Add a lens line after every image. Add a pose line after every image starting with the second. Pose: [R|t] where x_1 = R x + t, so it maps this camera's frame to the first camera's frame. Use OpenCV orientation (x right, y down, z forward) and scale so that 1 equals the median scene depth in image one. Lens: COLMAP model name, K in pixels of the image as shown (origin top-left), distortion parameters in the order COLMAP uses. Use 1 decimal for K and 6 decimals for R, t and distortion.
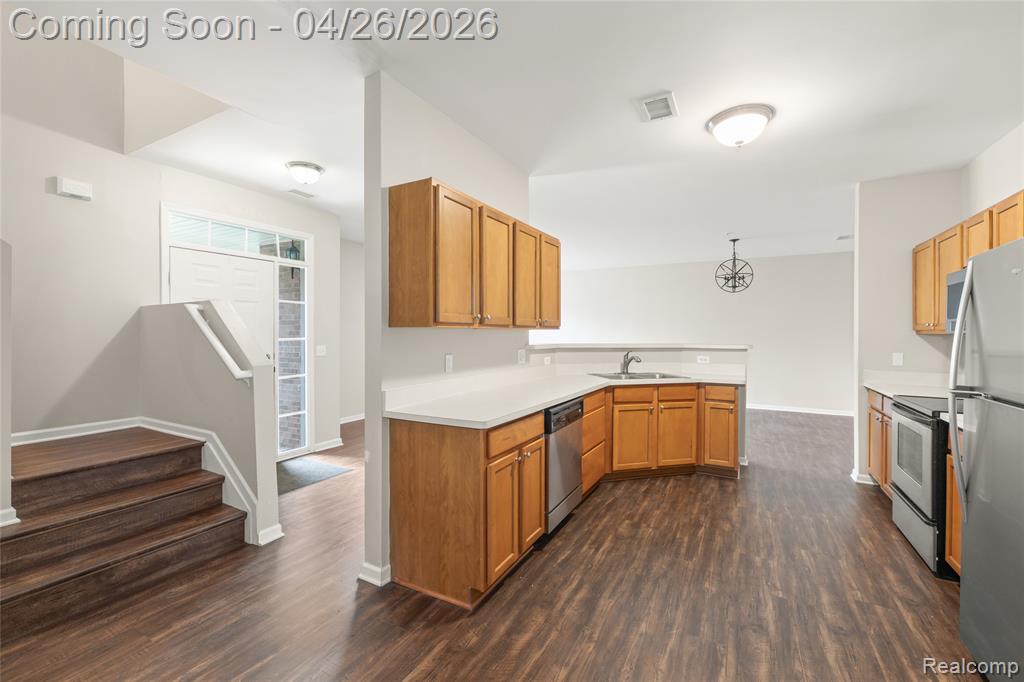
lens RADIAL K [[430.1, 0, 510.5], [0, 430.1, 337.1], [0, 0, 1]] dist [0.000285, -0.000171]
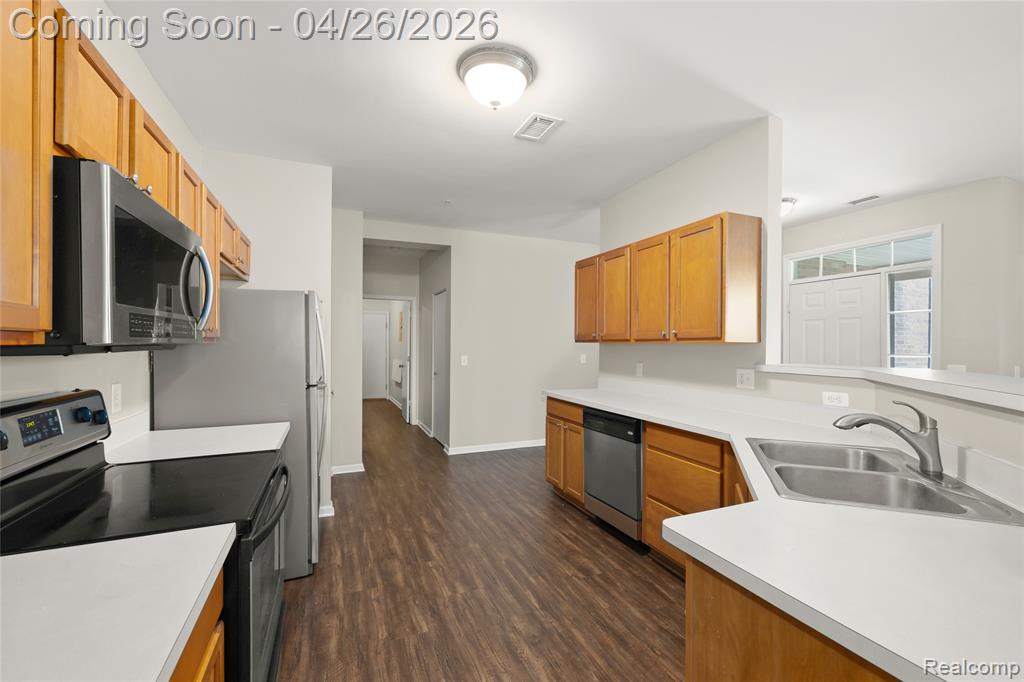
lens RADIAL K [[430.1, 0, 511.4], [0, 430.1, 343.8], [0, 0, 1]] dist [0.000285, -0.000171]
pose [[-0.619723, -0.007891, -0.784781, 1.249319], [-0.013001, 0.999915, 0.000212, -0.013533], [0.784713, 0.010334, -0.619773, 1.669562]]
